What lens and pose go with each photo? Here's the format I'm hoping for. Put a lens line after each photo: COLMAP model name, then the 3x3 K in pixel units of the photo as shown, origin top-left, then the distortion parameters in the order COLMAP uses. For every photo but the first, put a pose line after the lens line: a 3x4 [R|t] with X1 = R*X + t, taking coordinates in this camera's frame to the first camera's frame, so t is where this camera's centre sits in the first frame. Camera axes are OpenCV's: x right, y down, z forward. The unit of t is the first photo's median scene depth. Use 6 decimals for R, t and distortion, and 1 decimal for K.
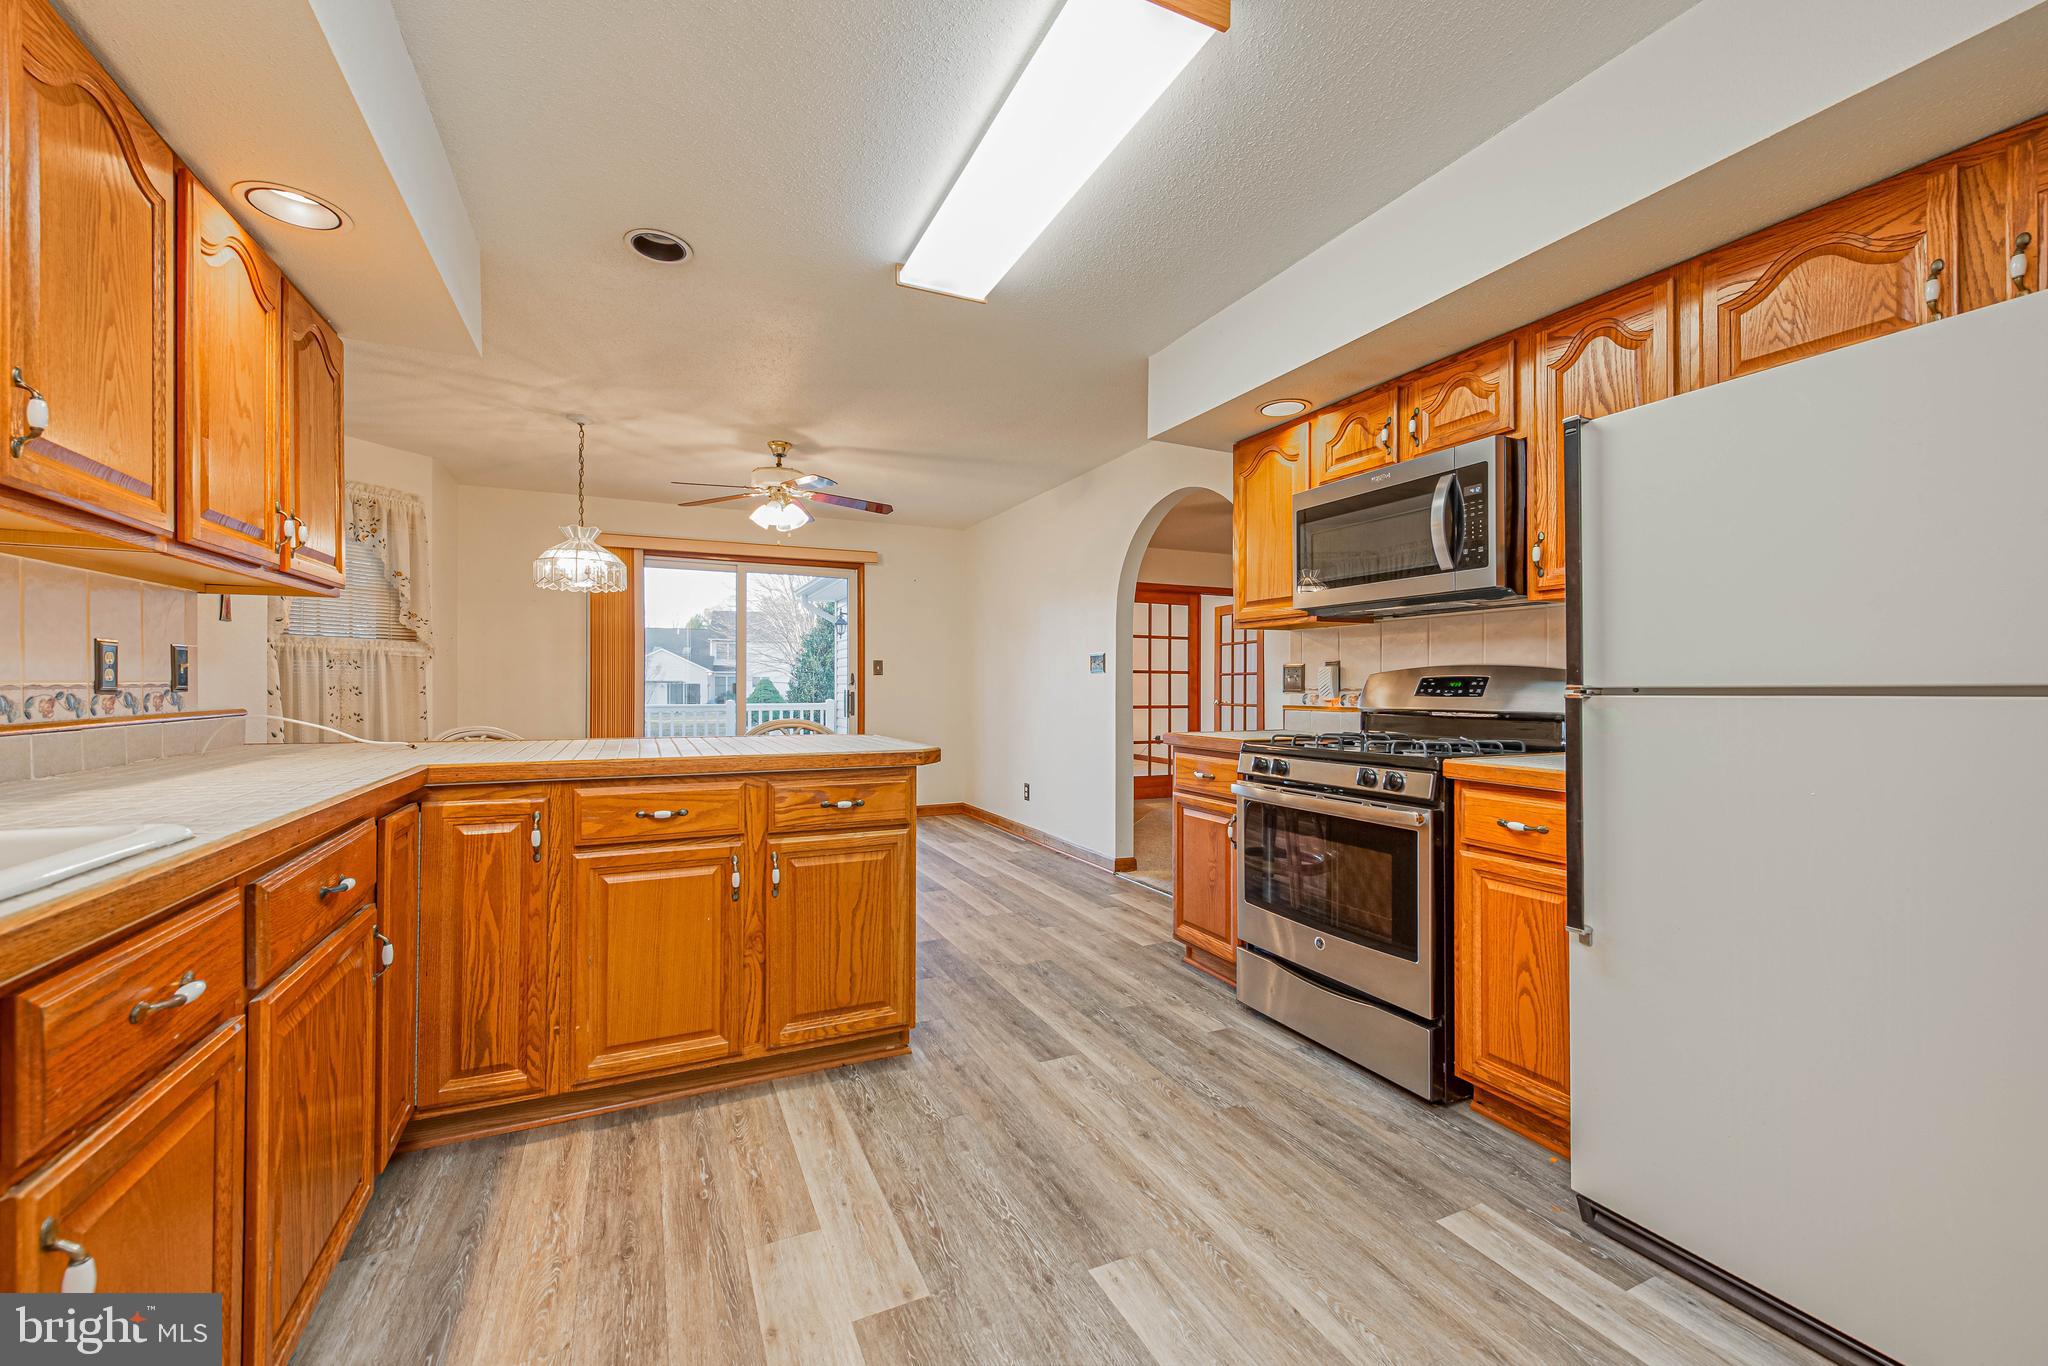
lens RADIAL K [[814.9, 0, 1038.6], [0, 814.9, 688.1], [0, 0, 1]] dist [0.006984, -0.002334]
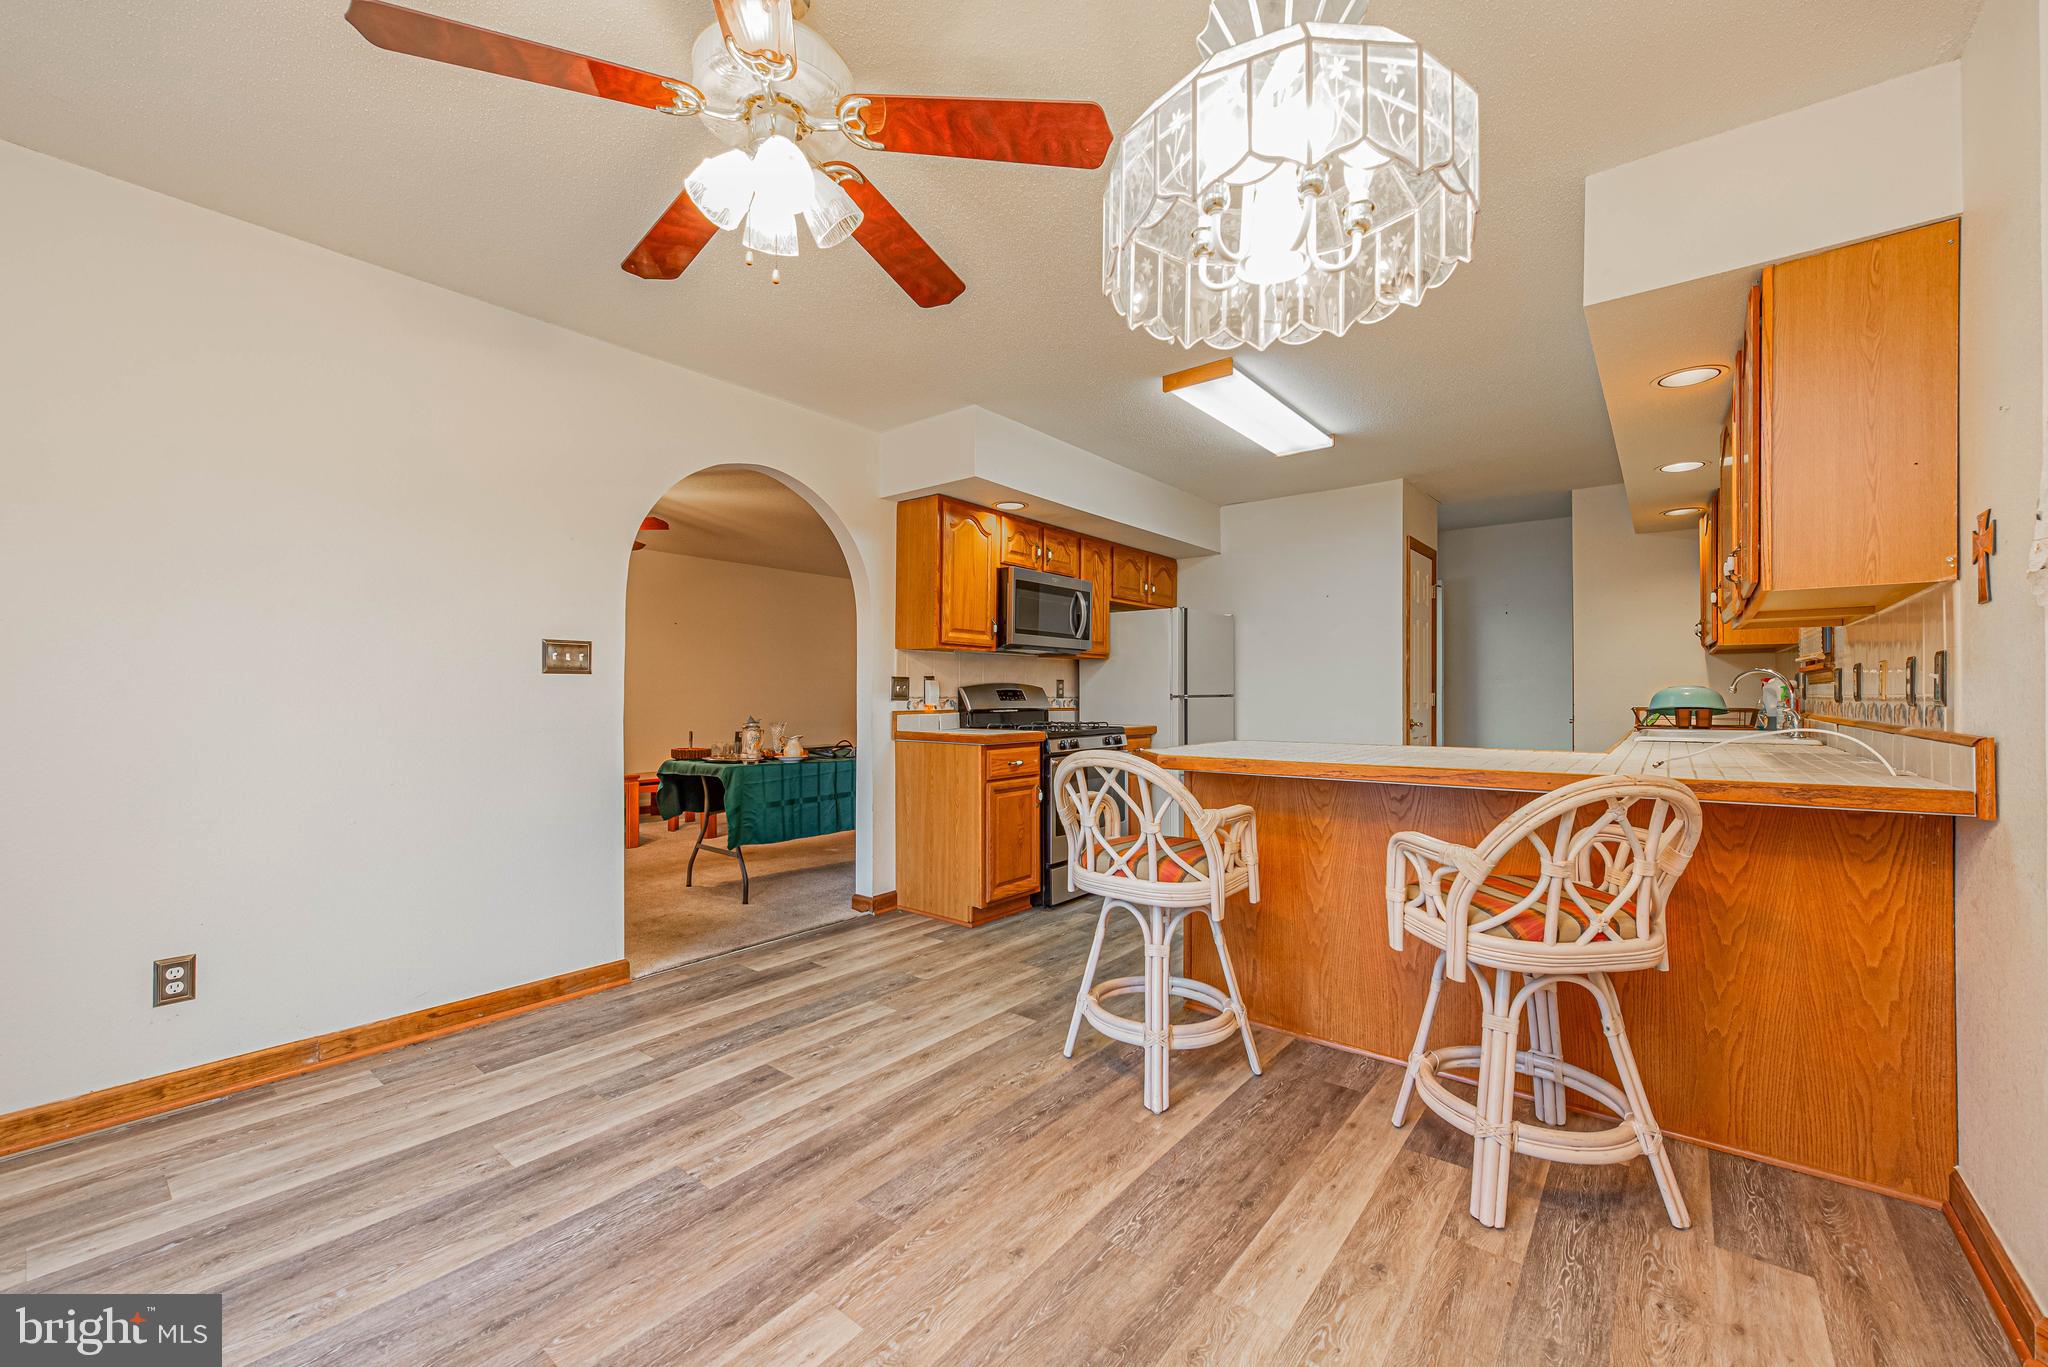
lens RADIAL K [[814.9, 0, 998.9], [0, 814.9, 685.7], [0, 0, 1]] dist [0.006984, -0.002334]
pose [[-0.411267, 0.008057, 0.911479, -0.877304], [0.000644, 0.999963, -0.008549, -0.006276], [-0.911515, -0.002929, -0.411258, 1.385484]]
